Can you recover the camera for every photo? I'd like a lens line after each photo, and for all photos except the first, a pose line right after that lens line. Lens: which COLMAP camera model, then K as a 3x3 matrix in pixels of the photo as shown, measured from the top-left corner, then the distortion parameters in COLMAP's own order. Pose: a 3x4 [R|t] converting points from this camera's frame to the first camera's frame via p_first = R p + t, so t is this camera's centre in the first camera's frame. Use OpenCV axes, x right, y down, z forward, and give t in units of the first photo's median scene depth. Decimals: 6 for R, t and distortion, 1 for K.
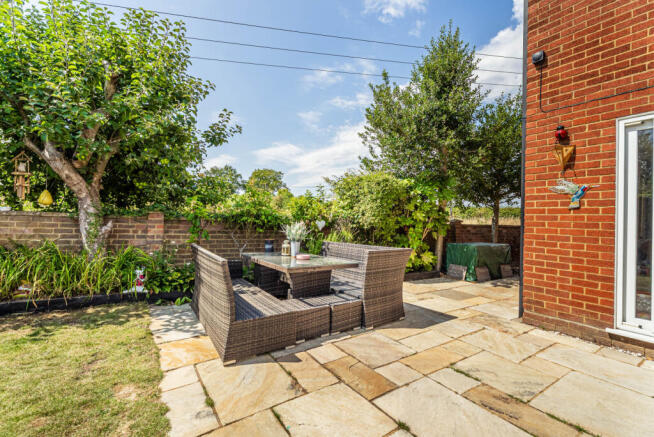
lens RADIAL K [[294.2, 0, 327.7], [0, 294.2, 217.1], [0, 0, 1]] dist [0.000009, 0.000096]
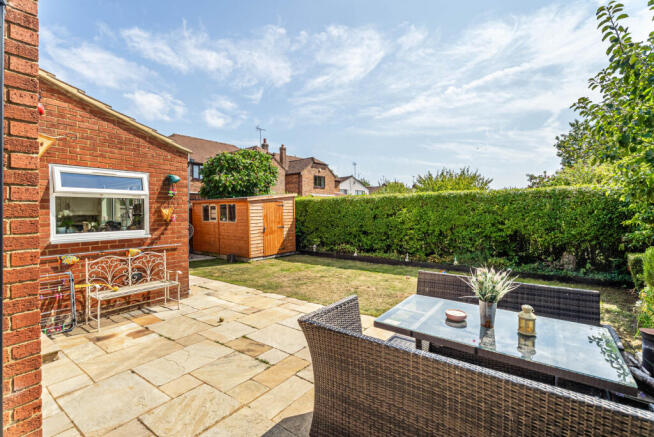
lens RADIAL K [[294.2, 0, 327.7], [0, 294.2, 217.1], [0, 0, 1]] dist [0.000009, 0.000096]
pose [[-0.942155, -0.014917, -0.334844, 0.445561], [-0.014037, 0.999889, -0.005047, -0.082227], [0.334882, -0.000055, -0.942260, 1.624234]]
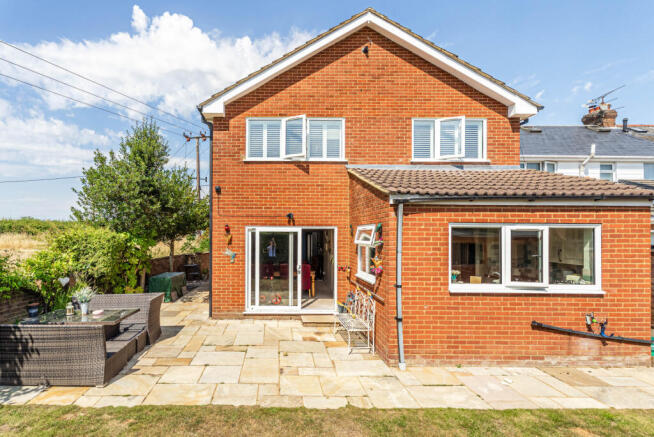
lens RADIAL K [[304.7, 0, 282.2], [0, 304.7, 231.0], [0, 0, 1]] dist [0.001221, 0.000280]
pose [[0.547732, -0.014095, 0.836535, -0.880065], [0.000191, 0.999860, 0.016722, -0.303681], [-0.836654, -0.009000, 0.547658, -0.585289]]
